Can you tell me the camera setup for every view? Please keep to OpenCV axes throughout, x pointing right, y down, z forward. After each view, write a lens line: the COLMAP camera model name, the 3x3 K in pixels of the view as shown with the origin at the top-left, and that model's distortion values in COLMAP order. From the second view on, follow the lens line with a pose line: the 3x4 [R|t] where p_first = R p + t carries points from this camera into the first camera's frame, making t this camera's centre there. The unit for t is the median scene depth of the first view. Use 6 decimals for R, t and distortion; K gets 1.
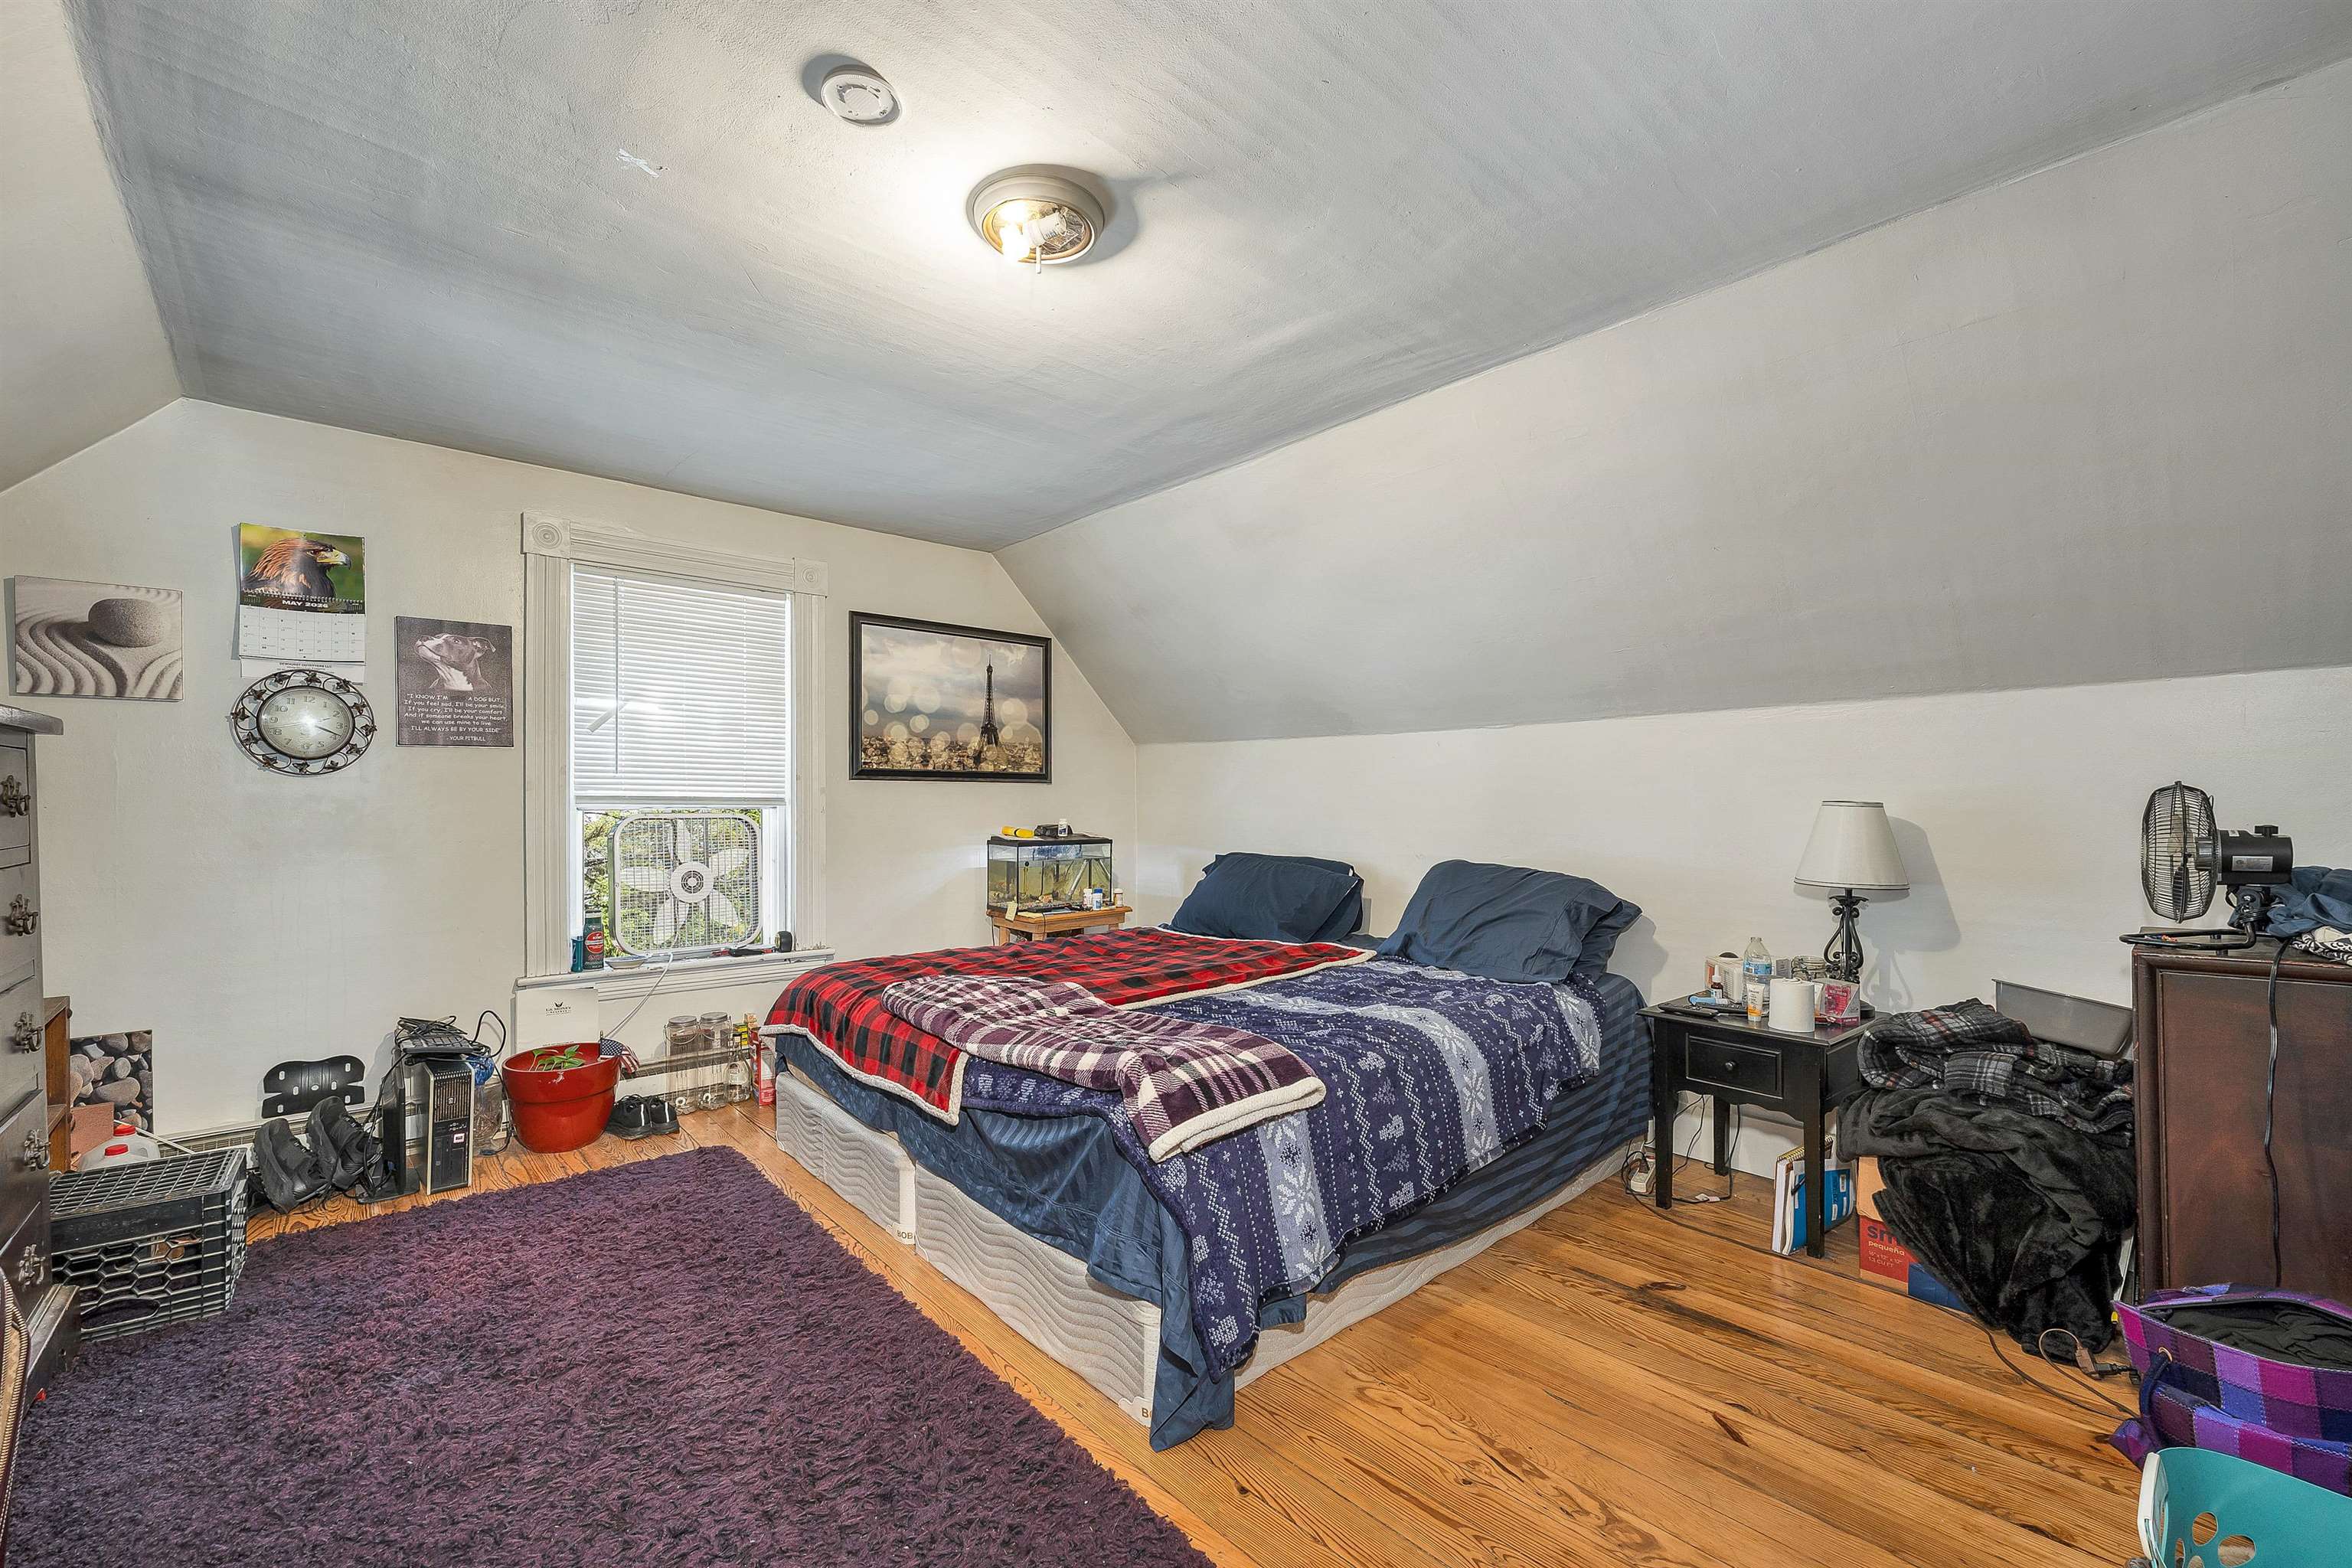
lens RADIAL K [[976.2, 0, 1183.6], [0, 976.2, 809.7], [0, 0, 1]] dist [0.001221, 0.000128]
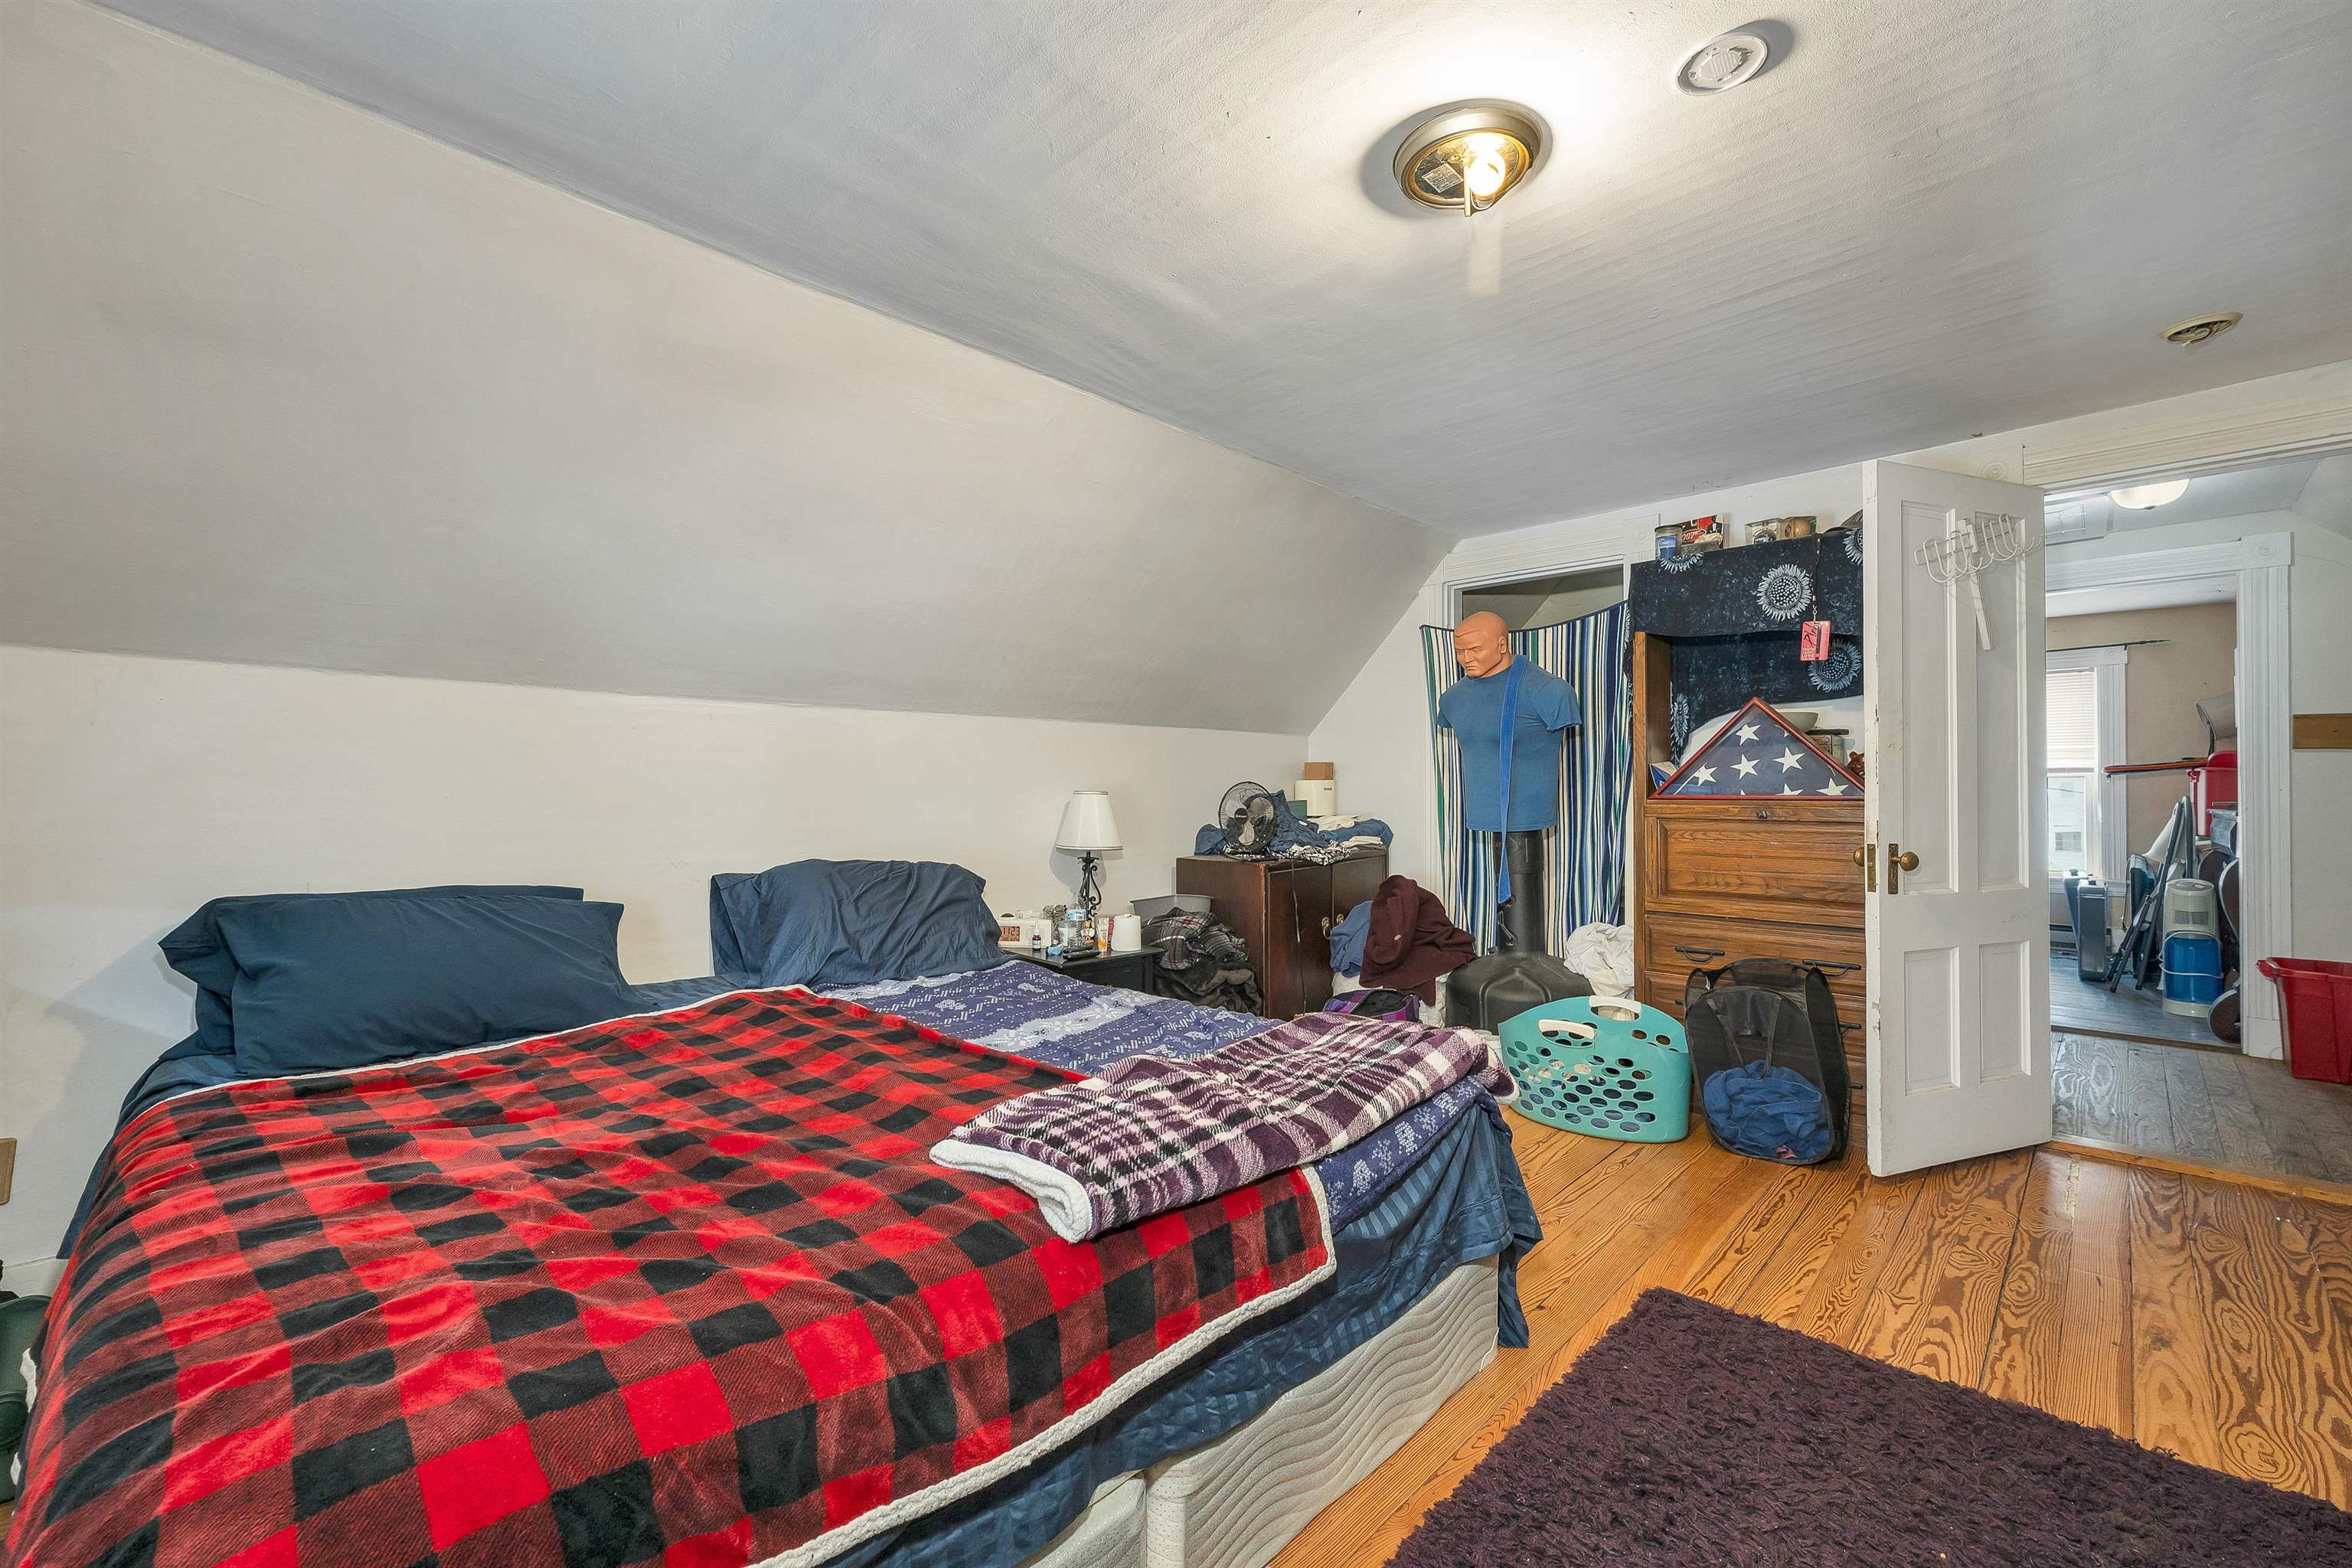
lens RADIAL K [[970.4, 0, 1176.0], [0, 970.4, 784.0], [0, 0, 1]] dist [0.000320, 0.000013]
pose [[-0.064538, 0.008701, 0.997877, -0.806245], [0.013687, 0.999876, -0.007833, -0.005929], [-0.997821, 0.013152, -0.064649, 1.033690]]
